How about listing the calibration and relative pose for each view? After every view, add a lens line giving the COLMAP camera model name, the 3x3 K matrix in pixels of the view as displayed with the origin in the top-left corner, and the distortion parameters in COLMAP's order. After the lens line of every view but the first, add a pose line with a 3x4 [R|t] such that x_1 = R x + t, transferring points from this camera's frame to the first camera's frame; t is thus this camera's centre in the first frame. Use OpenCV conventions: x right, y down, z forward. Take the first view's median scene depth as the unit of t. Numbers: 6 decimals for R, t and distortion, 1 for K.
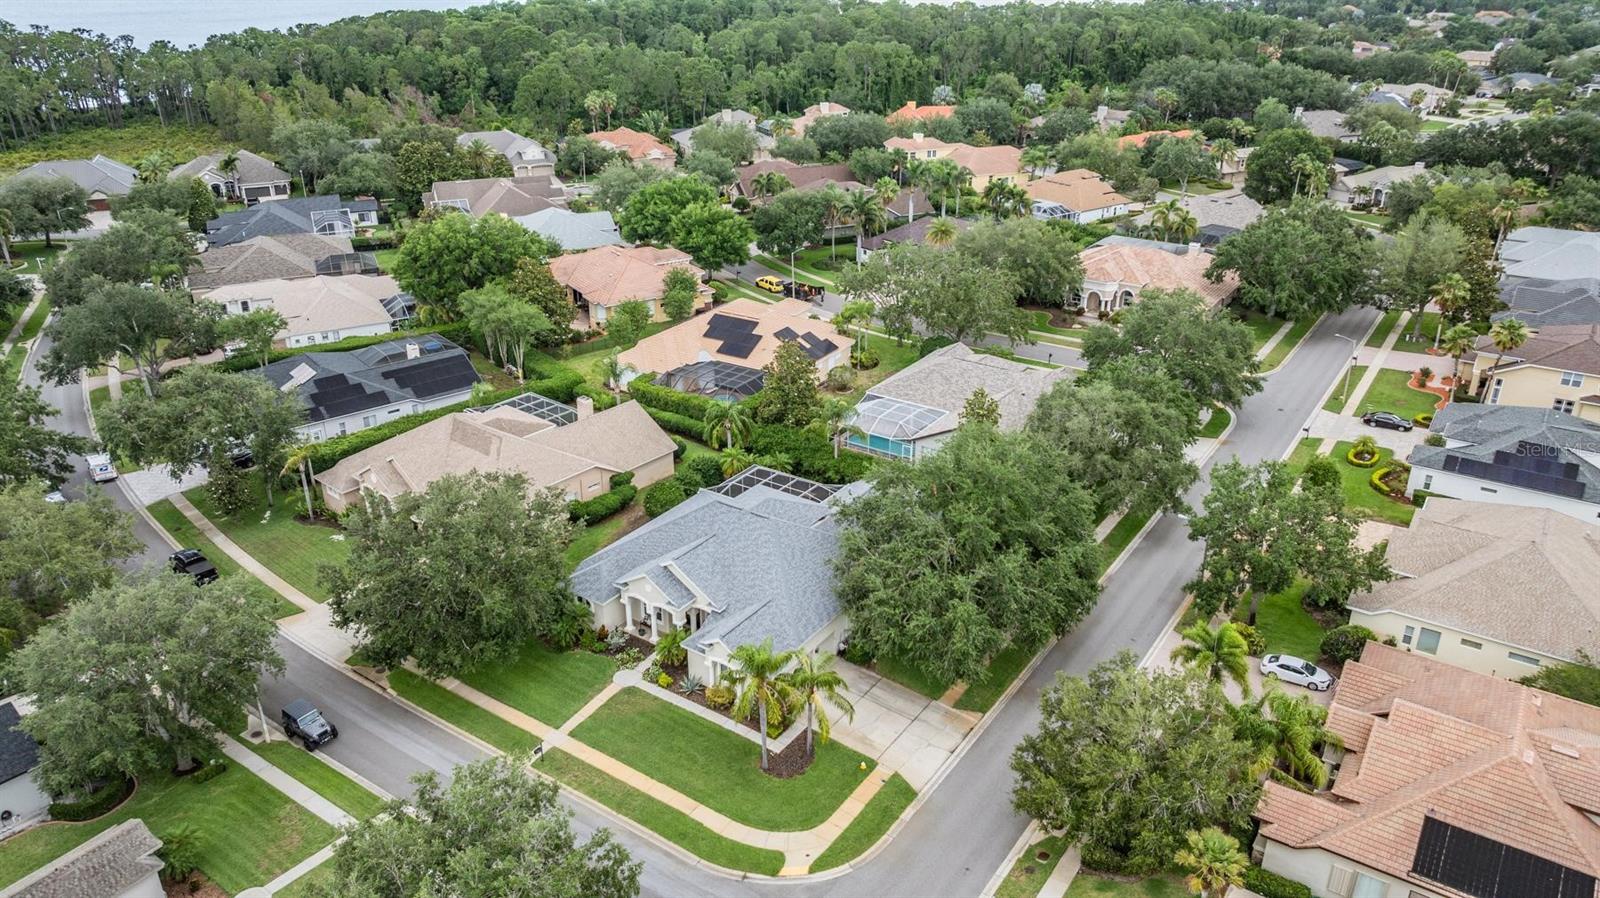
lens RADIAL K [[1115.9, 0, 802.6], [0, 1115.9, 456.3], [0, 0, 1]] dist [-0.011767, -0.003390]
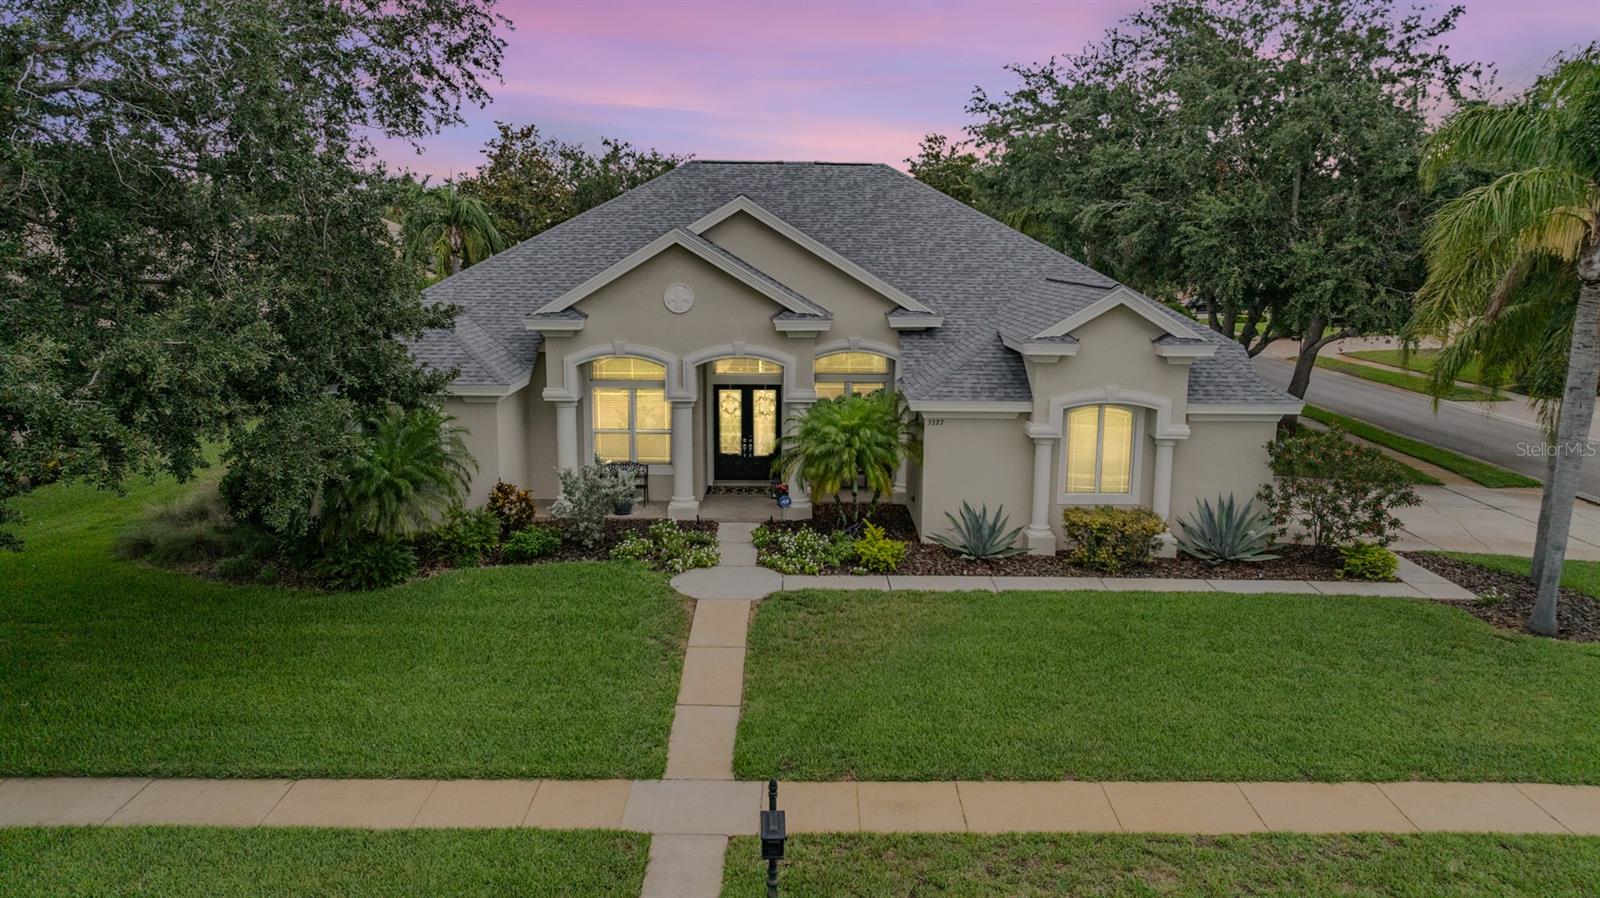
lens RADIAL K [[1128.9, 0, 802.8], [0, 1128.9, 443.5], [0, 0, 1]] dist [-0.044234, 0.046279]
pose [[0.826694, -0.096161, 0.554374, -0.200857], [0.229388, 0.957287, -0.176019, 0.154775], [-0.513769, 0.272680, 0.813441, 0.551136]]
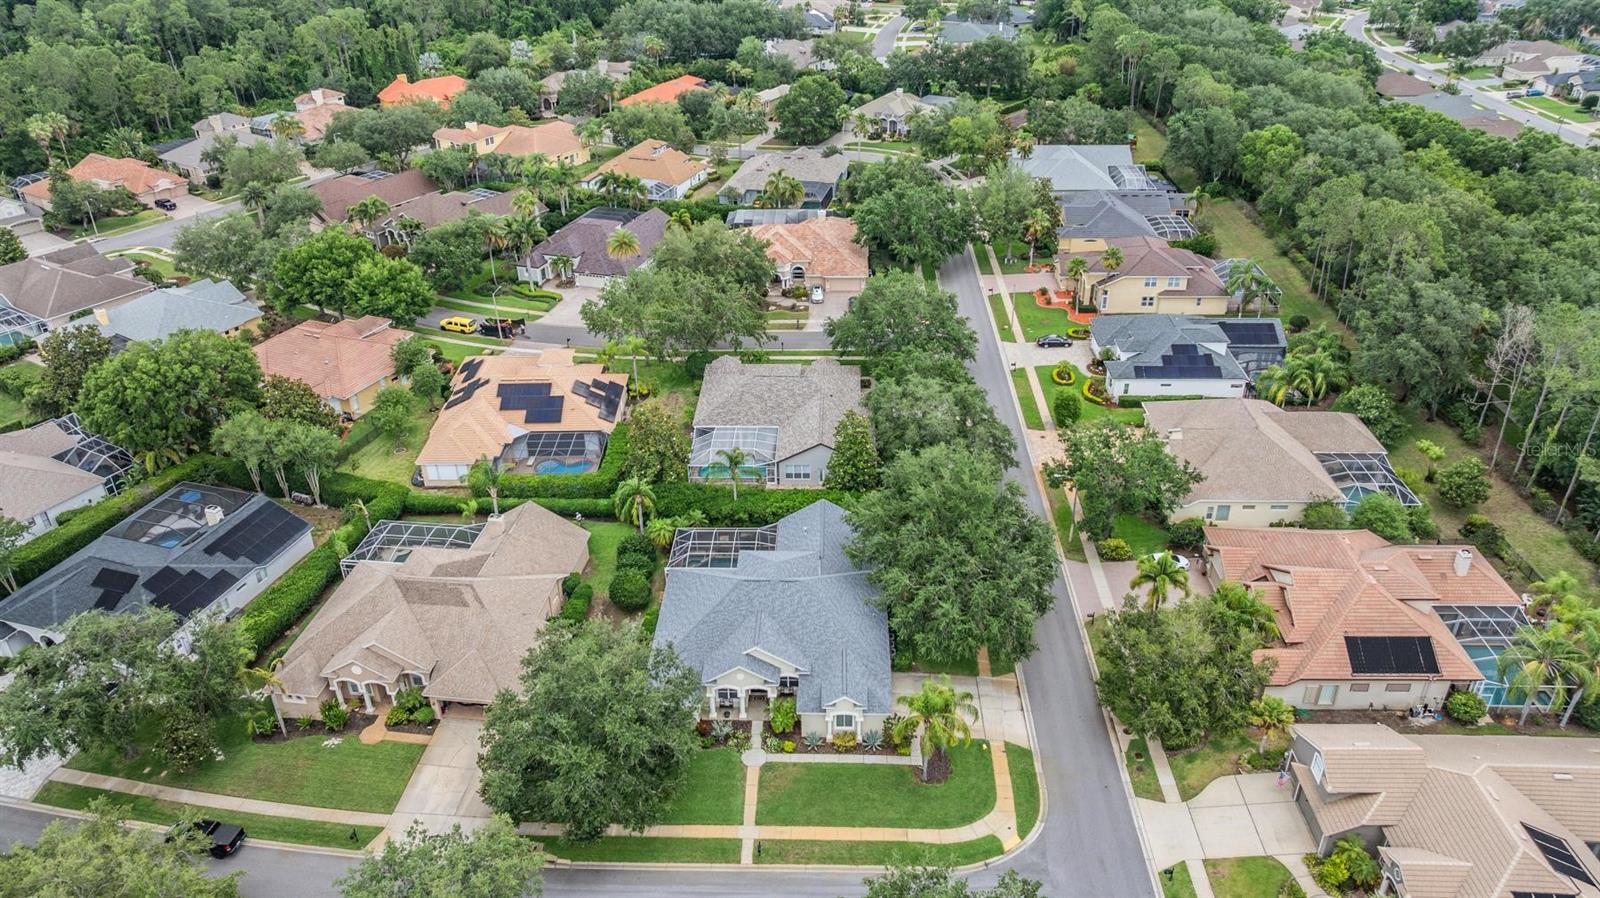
lens RADIAL K [[1115.9, 0, 802.6], [0, 1115.9, 456.3], [0, 0, 1]] dist [-0.011767, -0.003390]
pose [[0.843763, -0.279548, 0.458166, -0.391677], [0.237710, 0.959999, 0.147970, -0.179655], [-0.481204, -0.015941, 0.876464, -0.010078]]
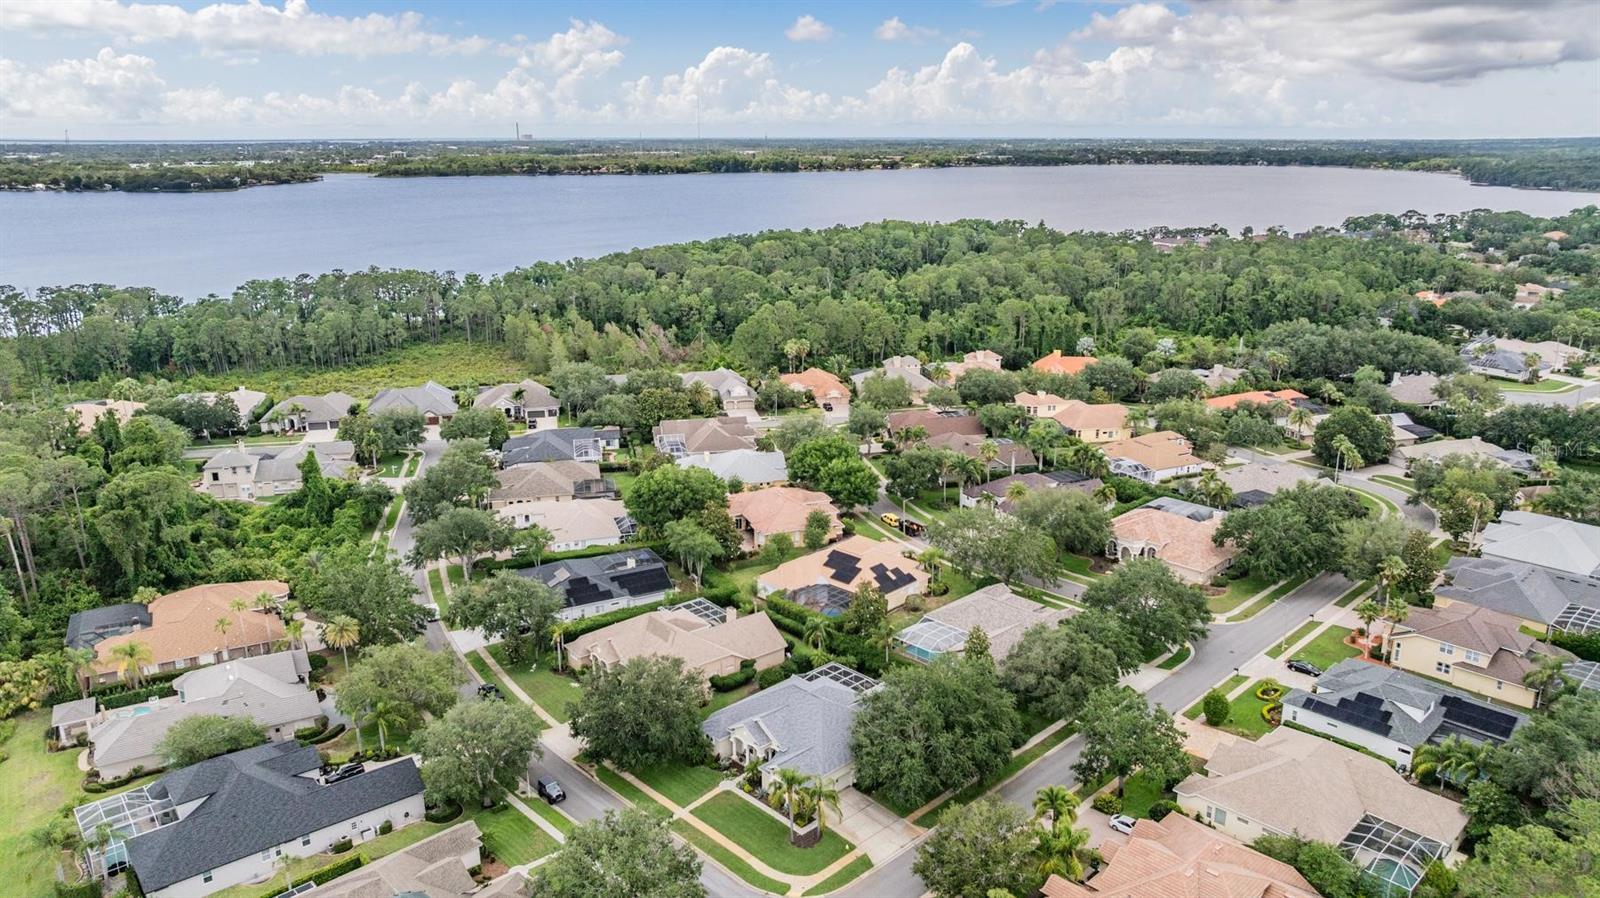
lens RADIAL K [[1115.9, 0, 802.6], [0, 1115.9, 456.3], [0, 0, 1]] dist [-0.011767, -0.003390]
pose [[0.979983, 0.053615, -0.191723, 0.183748], [-0.081614, 0.986602, -0.141267, -0.048007], [0.181581, 0.154087, 0.971229, -0.514770]]
